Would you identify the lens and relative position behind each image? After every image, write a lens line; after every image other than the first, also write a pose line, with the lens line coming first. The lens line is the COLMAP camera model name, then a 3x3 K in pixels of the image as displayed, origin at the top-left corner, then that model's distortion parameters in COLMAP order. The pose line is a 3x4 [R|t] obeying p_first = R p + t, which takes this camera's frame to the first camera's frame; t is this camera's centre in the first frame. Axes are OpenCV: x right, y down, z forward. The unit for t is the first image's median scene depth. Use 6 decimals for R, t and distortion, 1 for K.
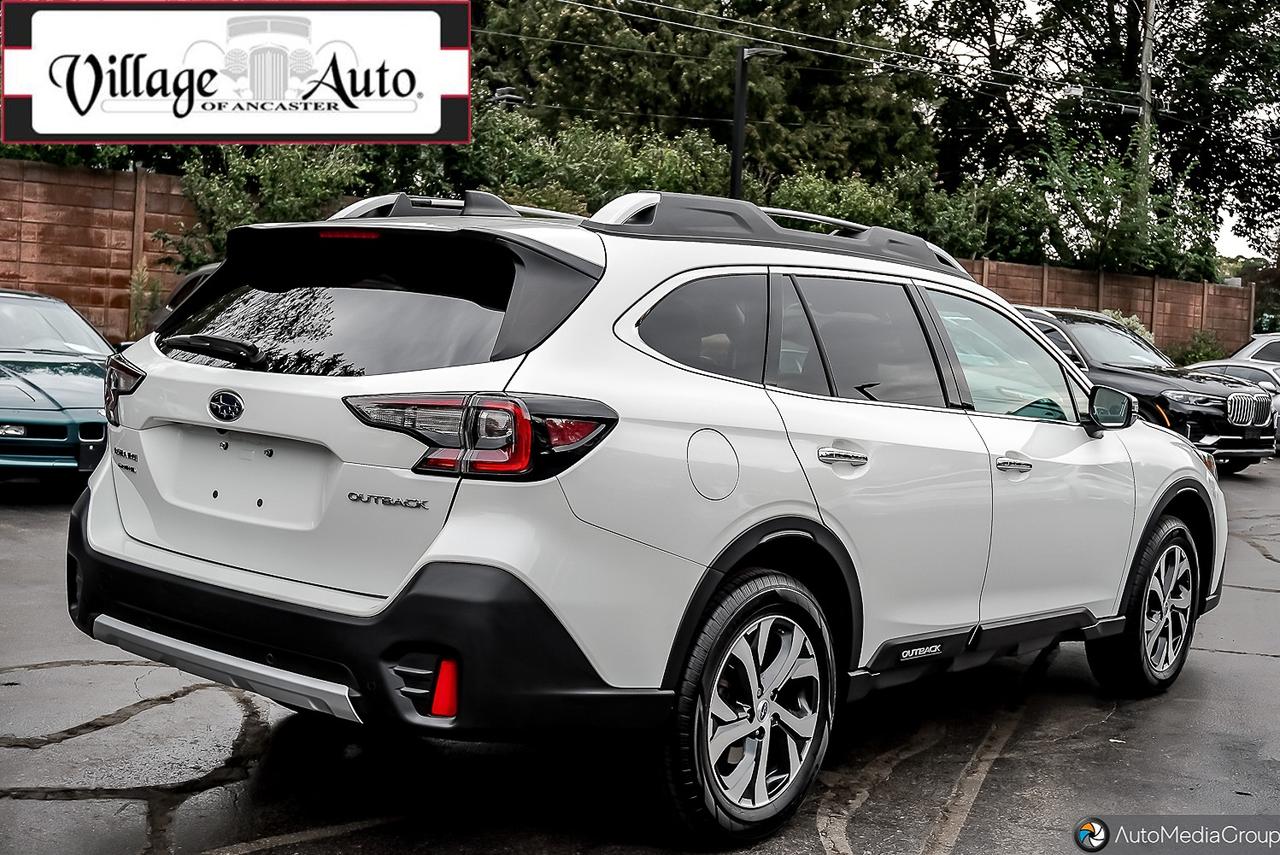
lens RADIAL K [[1628.4, 0, 640.0], [0, 1628.4, 427.5], [0, 0, 1]] dist [0.024127, 0.028479]
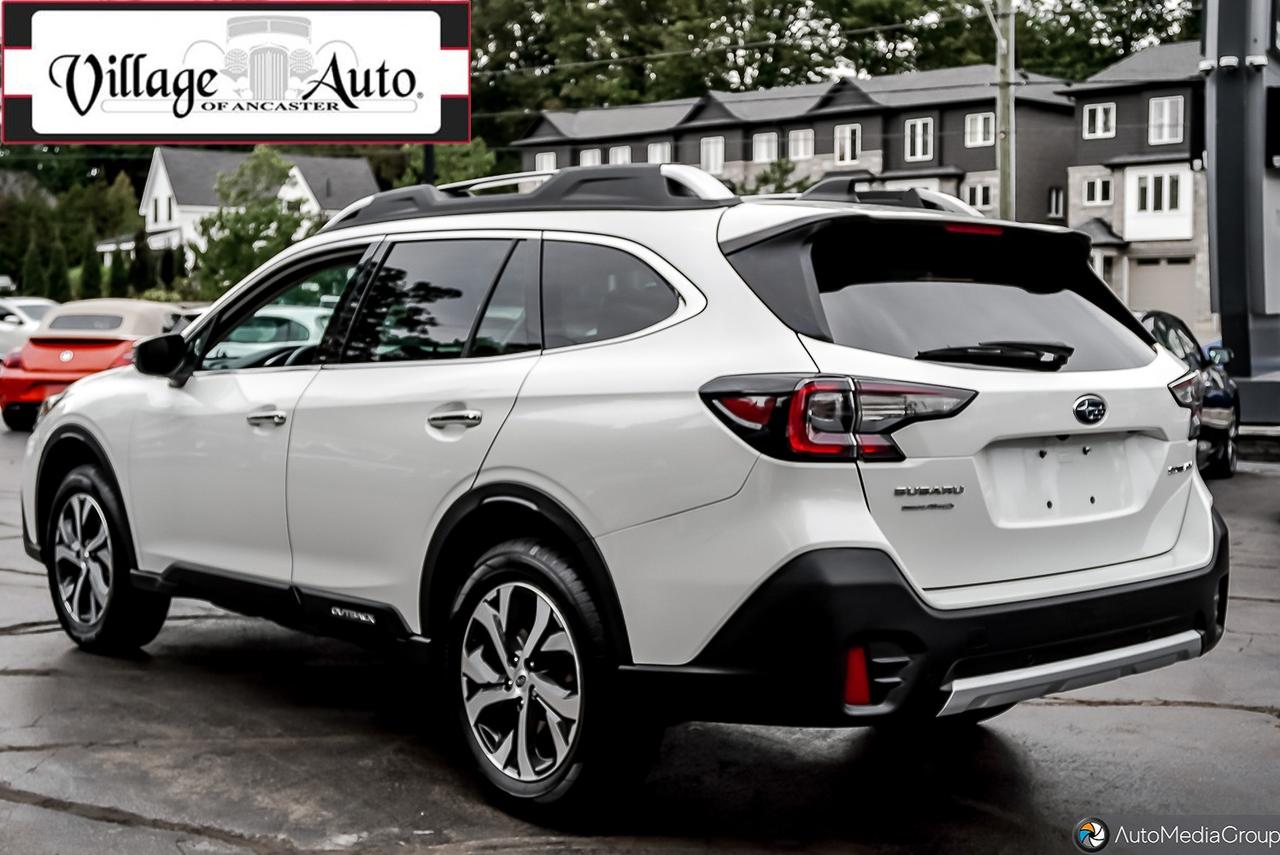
lens RADIAL K [[1628.4, 0, 640.0], [0, 1628.4, 427.5], [0, 0, 1]] dist [0.024127, 0.028479]
pose [[0.157637, -0.110700, 0.981273, -1.344540], [0.075951, 0.992112, 0.099721, -0.128753], [-0.984572, 0.058809, 0.164801, 1.171849]]
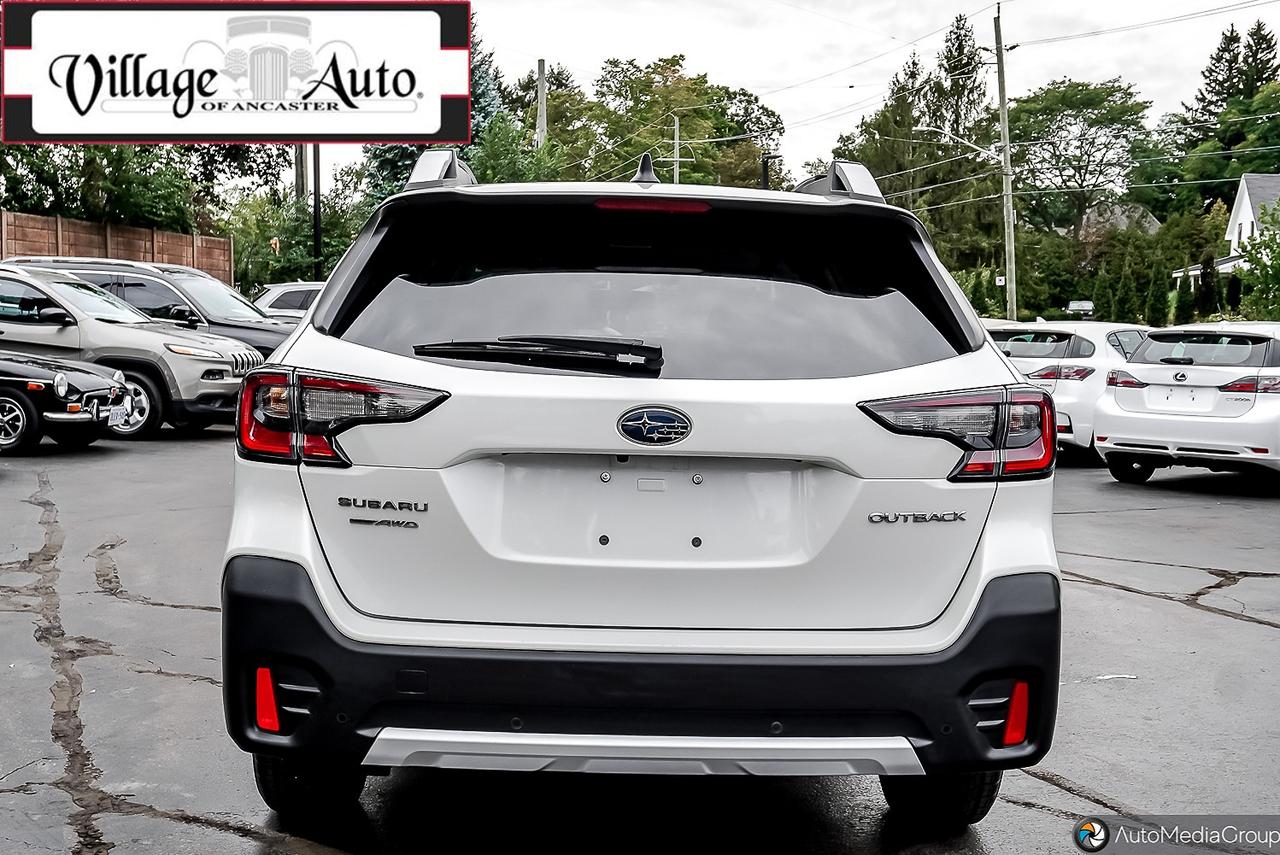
lens RADIAL K [[1628.4, 0, 640.0], [0, 1628.4, 427.5], [0, 0, 1]] dist [0.024127, 0.028479]
pose [[0.738528, -0.084430, 0.668916, -0.830192], [0.062782, 0.996429, 0.056453, -0.060341], [-0.671293, 0.000304, 0.741192, 0.448801]]
